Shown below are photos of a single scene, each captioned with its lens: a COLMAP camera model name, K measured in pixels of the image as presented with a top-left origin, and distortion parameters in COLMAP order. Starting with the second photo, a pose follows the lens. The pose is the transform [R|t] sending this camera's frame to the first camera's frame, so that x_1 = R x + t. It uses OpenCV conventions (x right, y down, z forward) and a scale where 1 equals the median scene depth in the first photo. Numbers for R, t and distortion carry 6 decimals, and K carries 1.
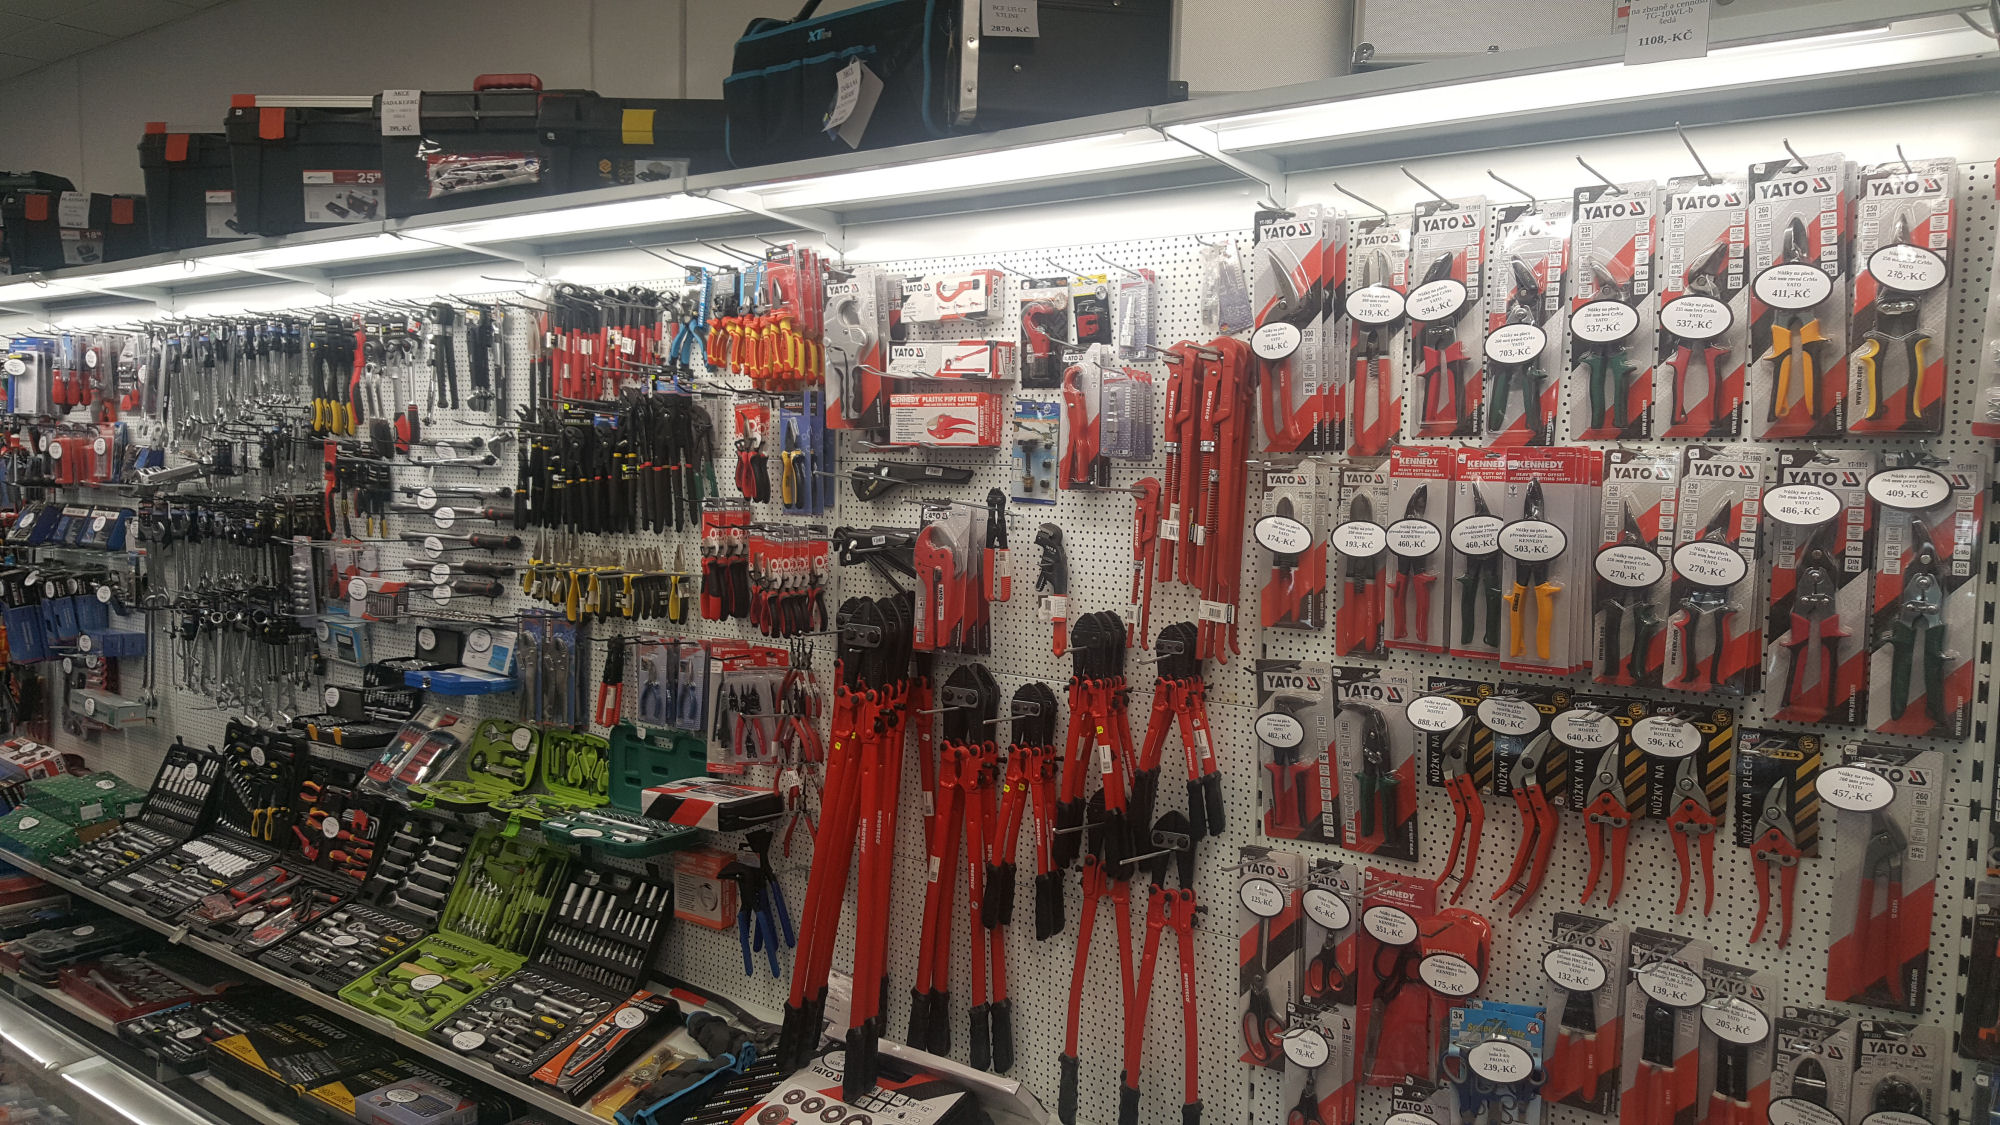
lens RADIAL K [[1496.1, 0, 997.3], [0, 1496.1, 595.3], [0, 0, 1]] dist [0.041402, -0.102360]
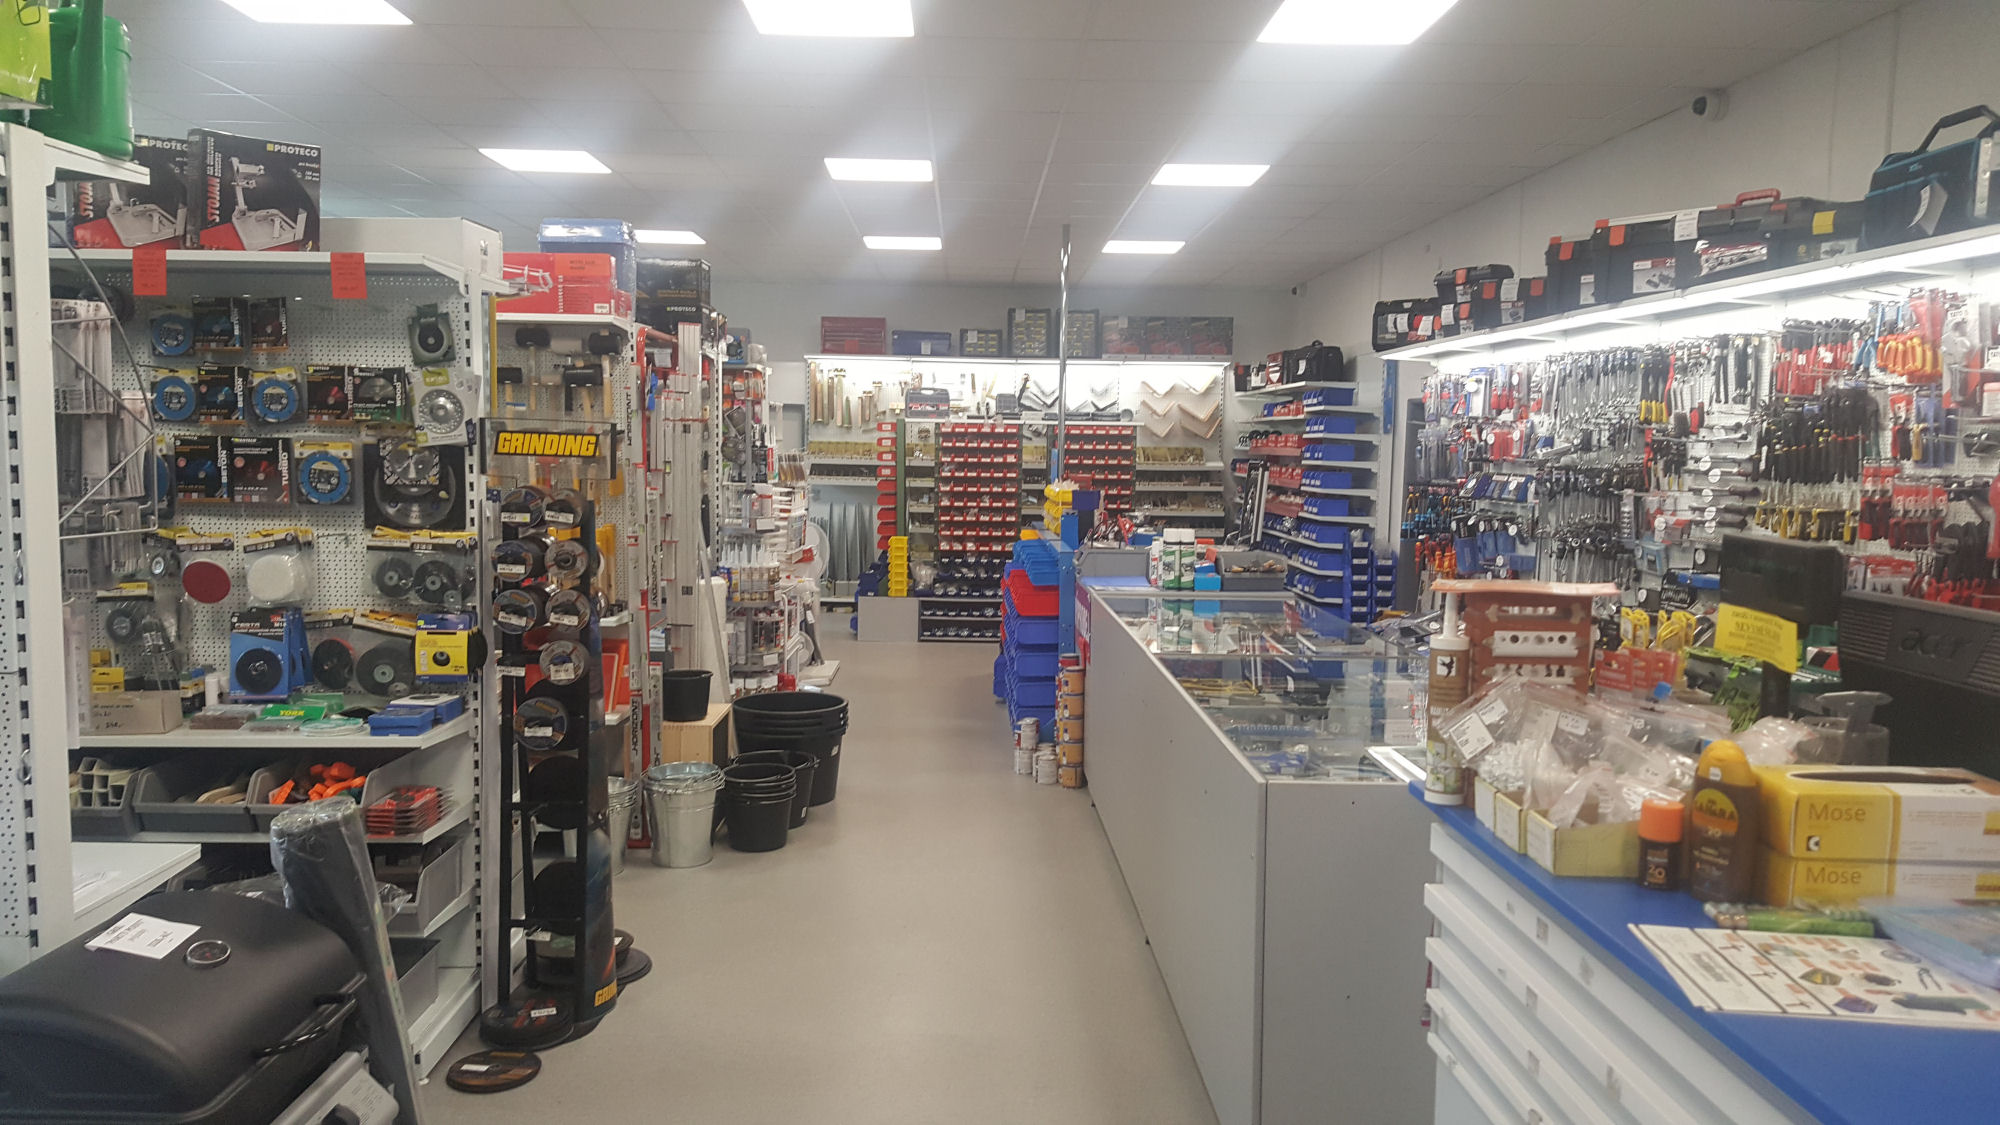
lens RADIAL K [[1496.1, 0, 997.3], [0, 1496.1, 595.3], [0, 0, 1]] dist [0.041402, -0.102360]
pose [[0.632727, 0.059079, -0.772118, 0.345918], [-0.056651, 0.997945, 0.029935, 0.063293], [0.772300, 0.024801, 0.634773, -0.509848]]
